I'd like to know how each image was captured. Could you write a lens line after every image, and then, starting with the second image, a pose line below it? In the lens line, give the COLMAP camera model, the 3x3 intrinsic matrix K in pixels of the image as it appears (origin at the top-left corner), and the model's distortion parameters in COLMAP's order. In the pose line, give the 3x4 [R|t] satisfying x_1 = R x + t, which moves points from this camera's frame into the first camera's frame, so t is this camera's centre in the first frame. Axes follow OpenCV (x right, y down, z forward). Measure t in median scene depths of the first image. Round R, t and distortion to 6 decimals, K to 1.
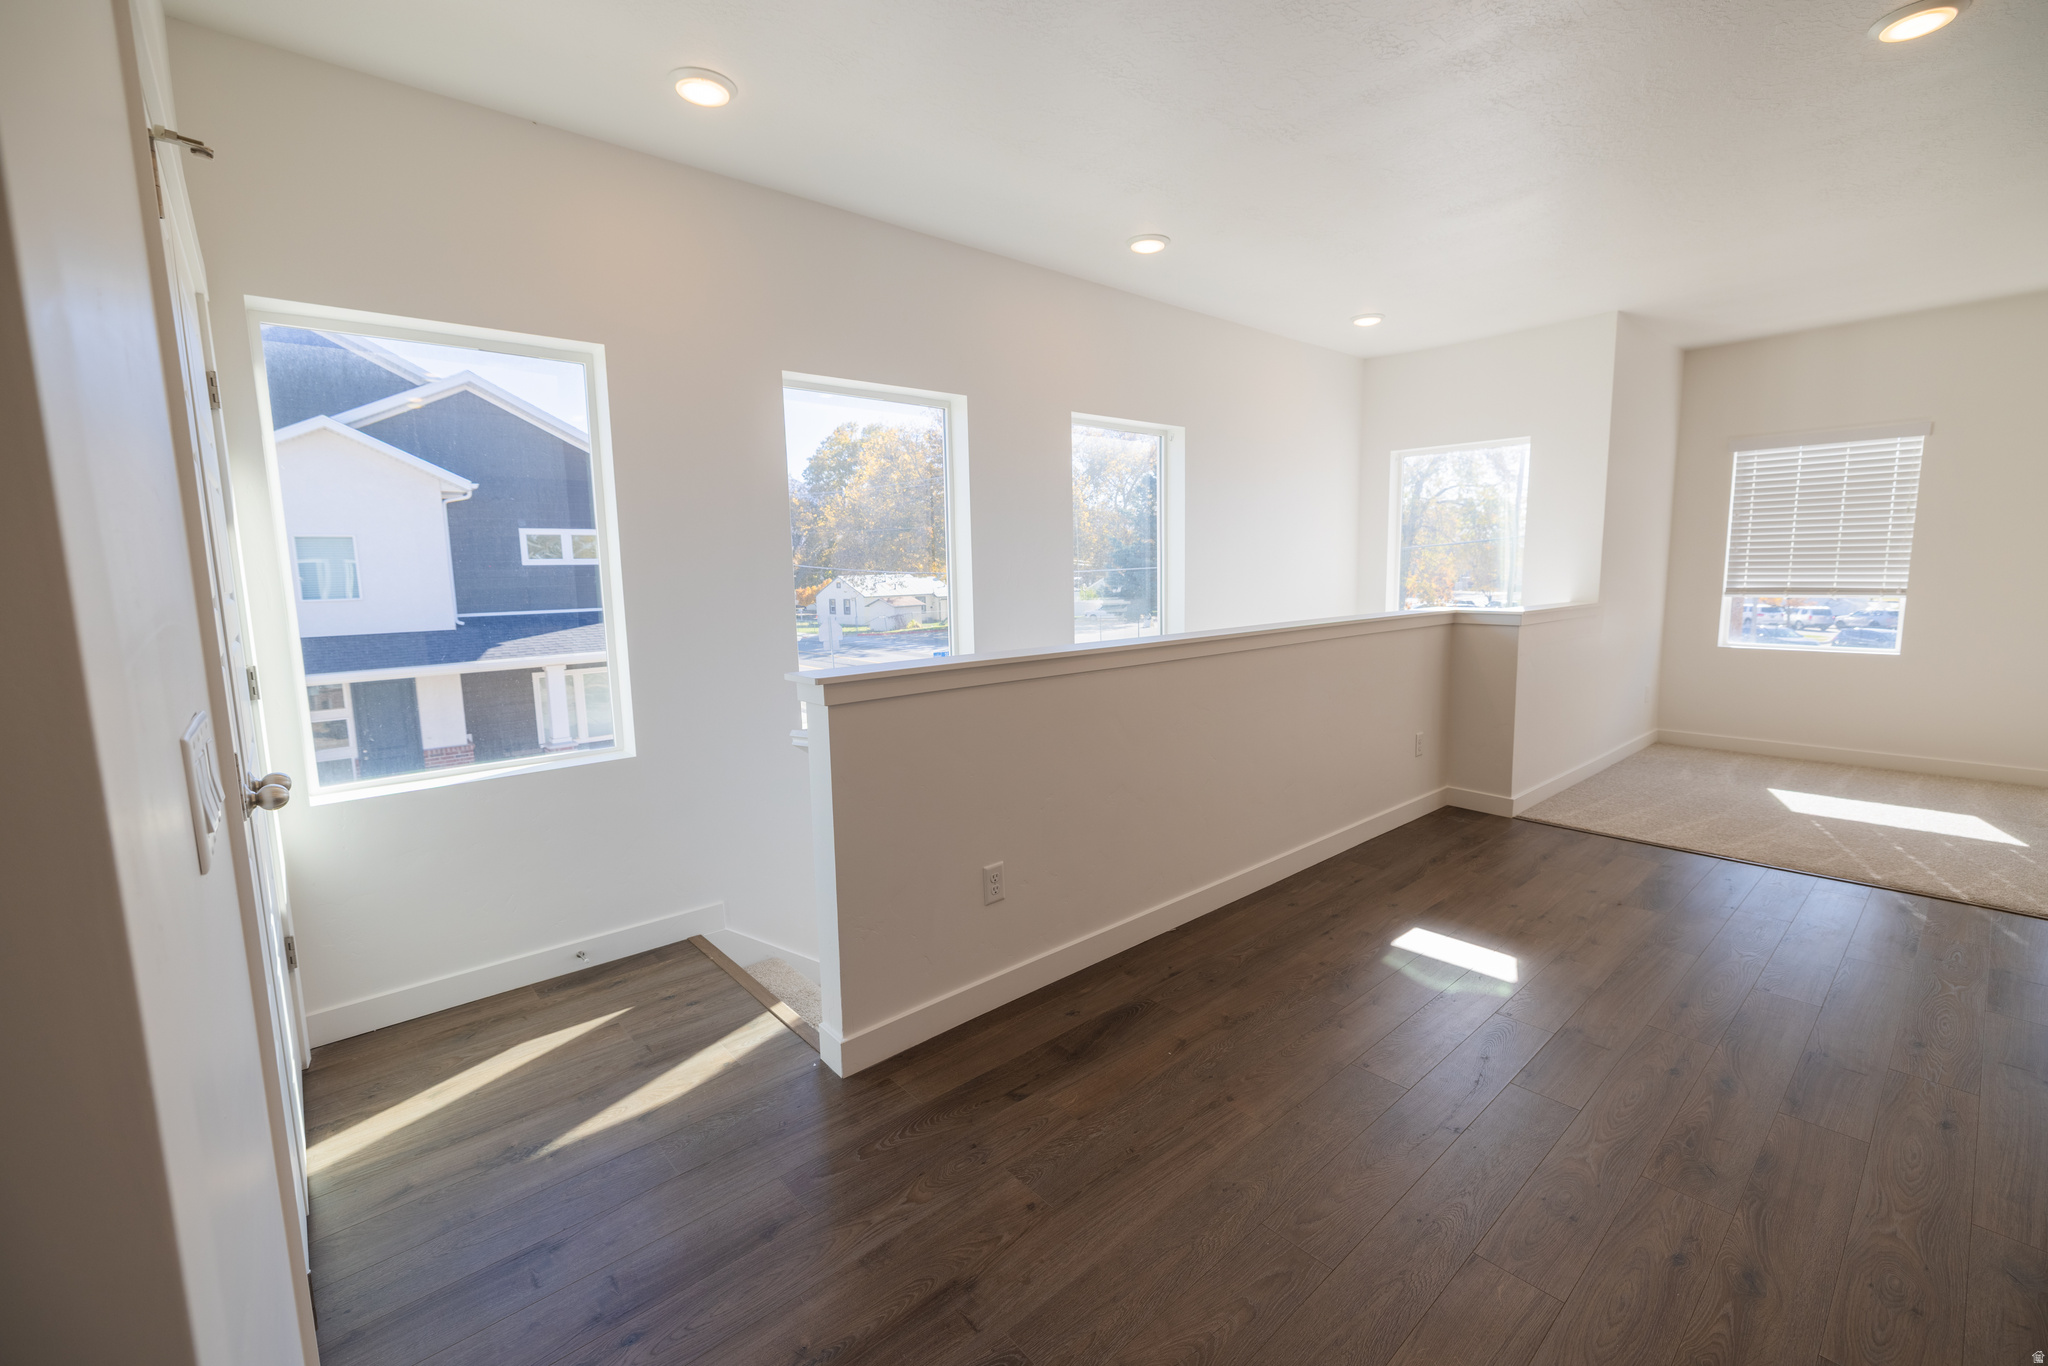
lens RADIAL K [[844.2, 0, 1019.9], [0, 844.2, 686.6], [0, 0, 1]] dist [-0.002056, -0.001340]
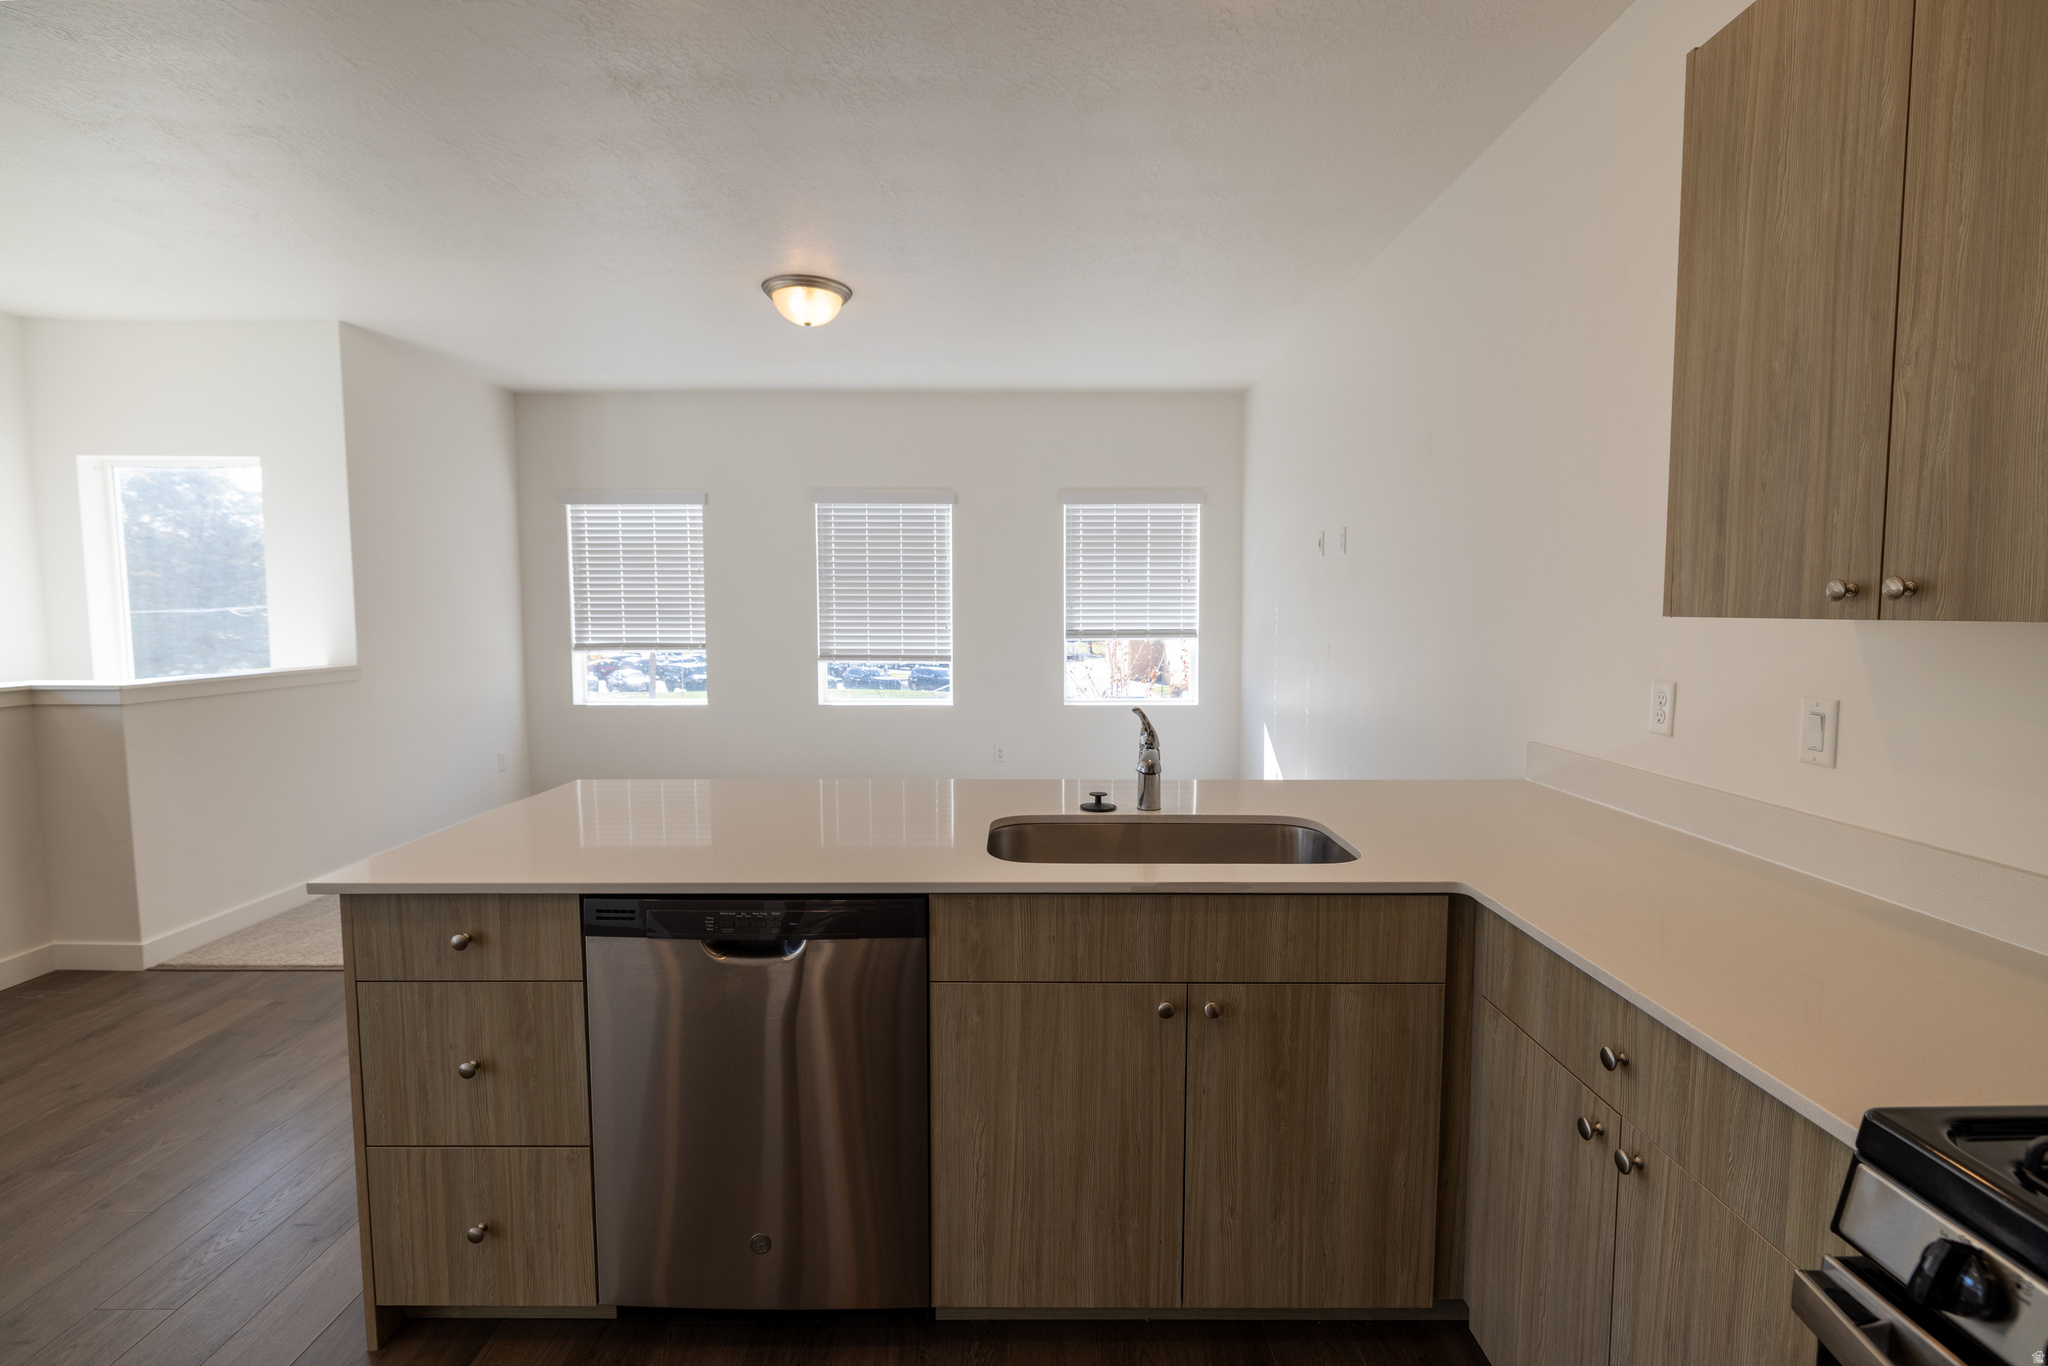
lens RADIAL K [[932.0, 0, 1024.0], [0, 932.0, 669.7], [0, 0, 1]] dist [-0.001475, -0.000096]
pose [[0.651352, -0.030965, 0.758144, 0.422389], [0.092071, 0.995009, -0.038463, 0.000625], [-0.753169, 0.094856, 0.650952, -0.085817]]
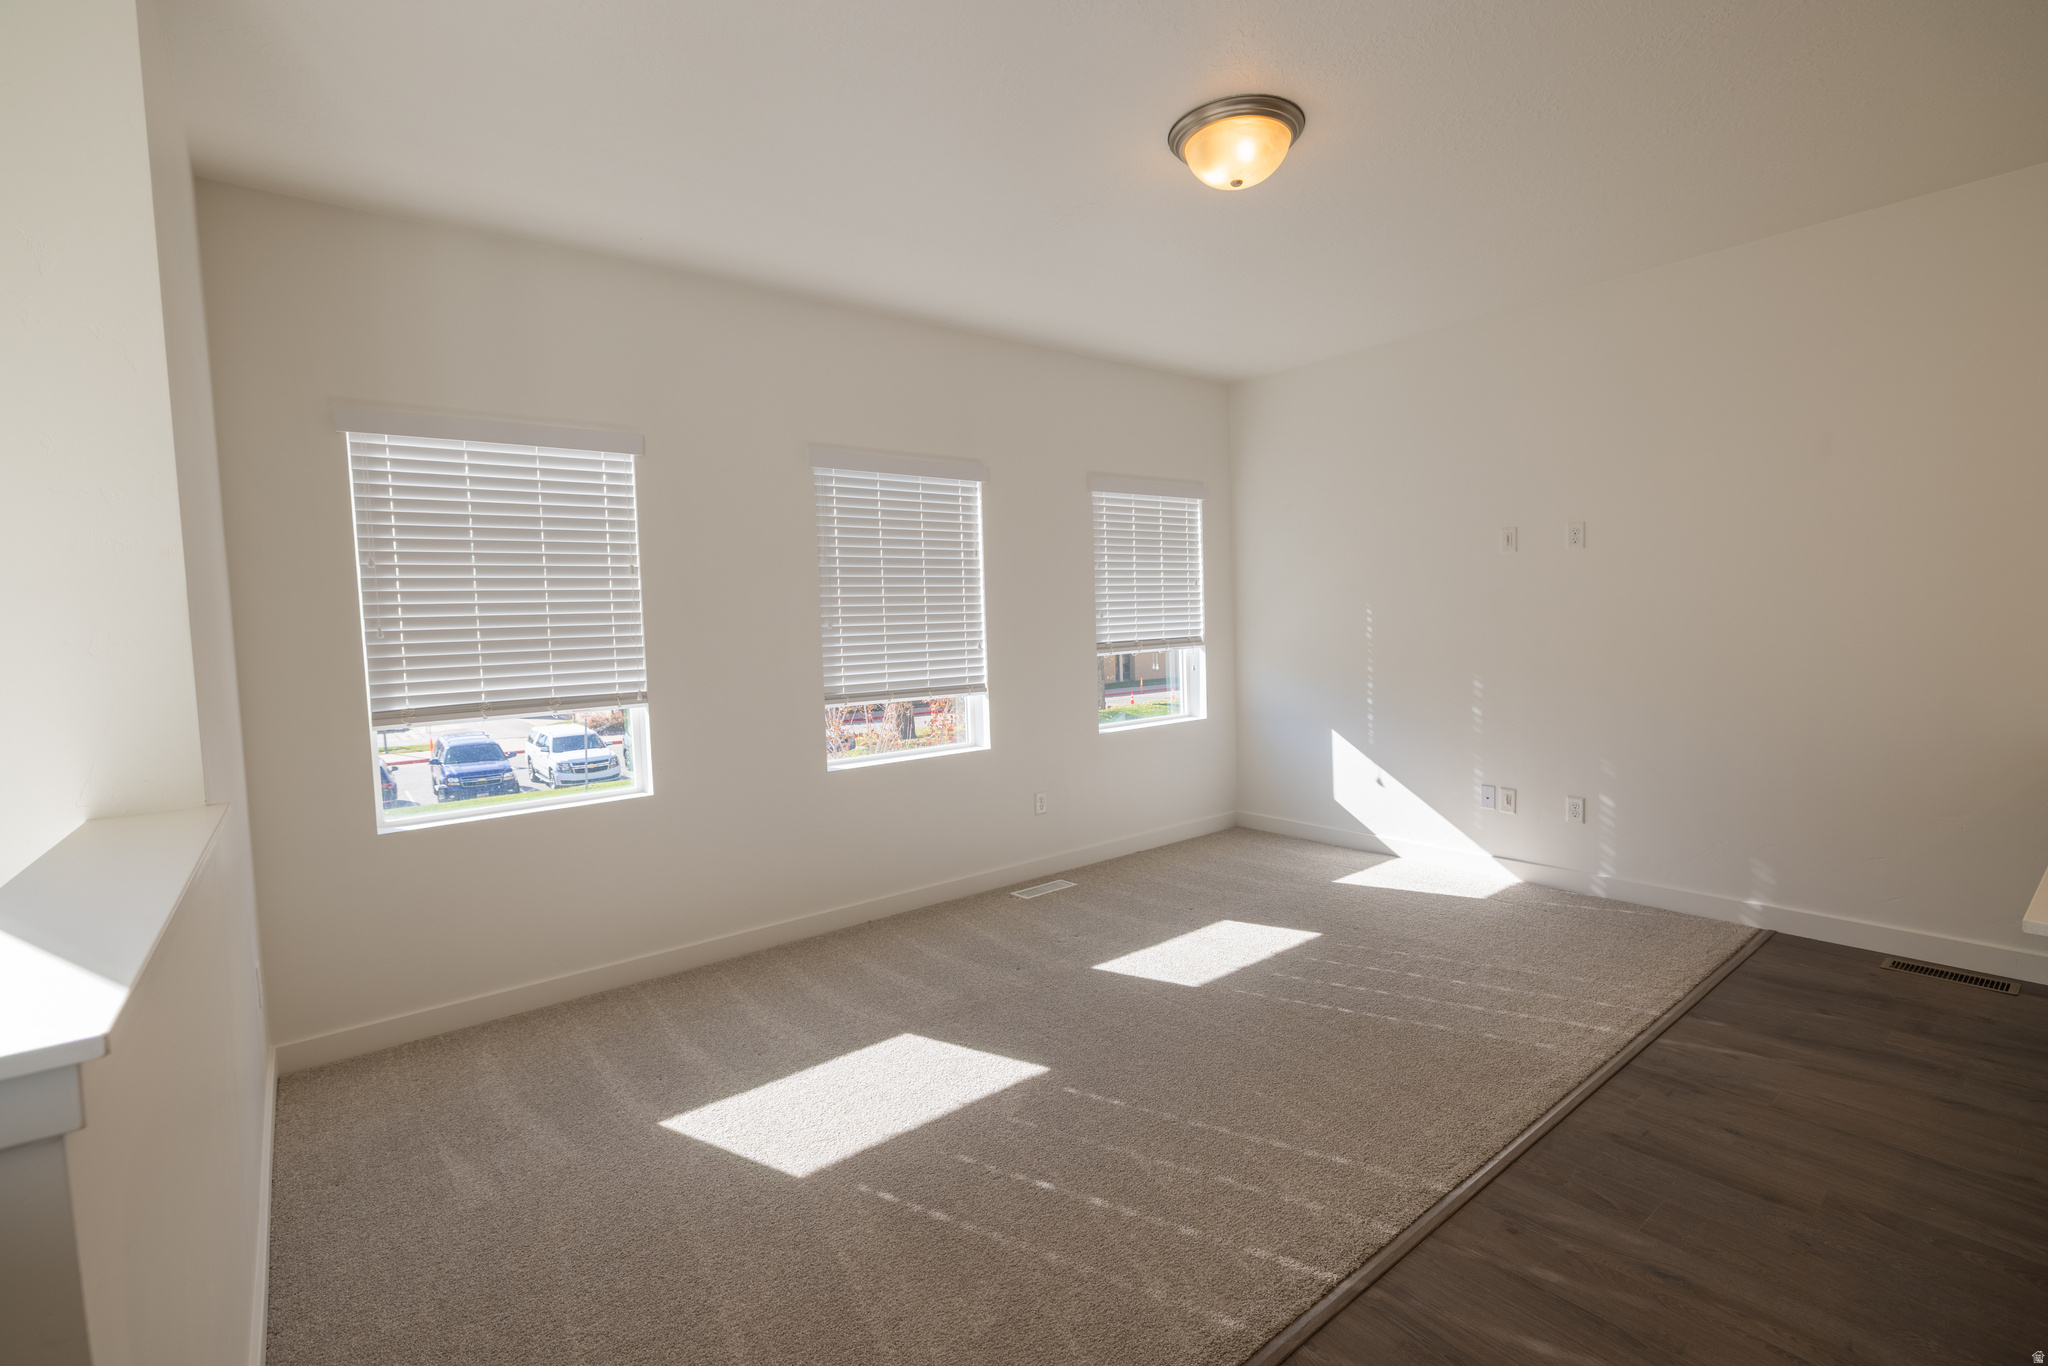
lens RADIAL K [[932.0, 0, 1026.5], [0, 932.0, 664.9], [0, 0, 1]] dist [-0.001475, -0.000096]
pose [[0.039765, -0.032288, 0.998687, 0.376428], [0.168984, 0.985298, 0.025126, -0.108695], [-0.984816, 0.167763, 0.044636, 0.700967]]
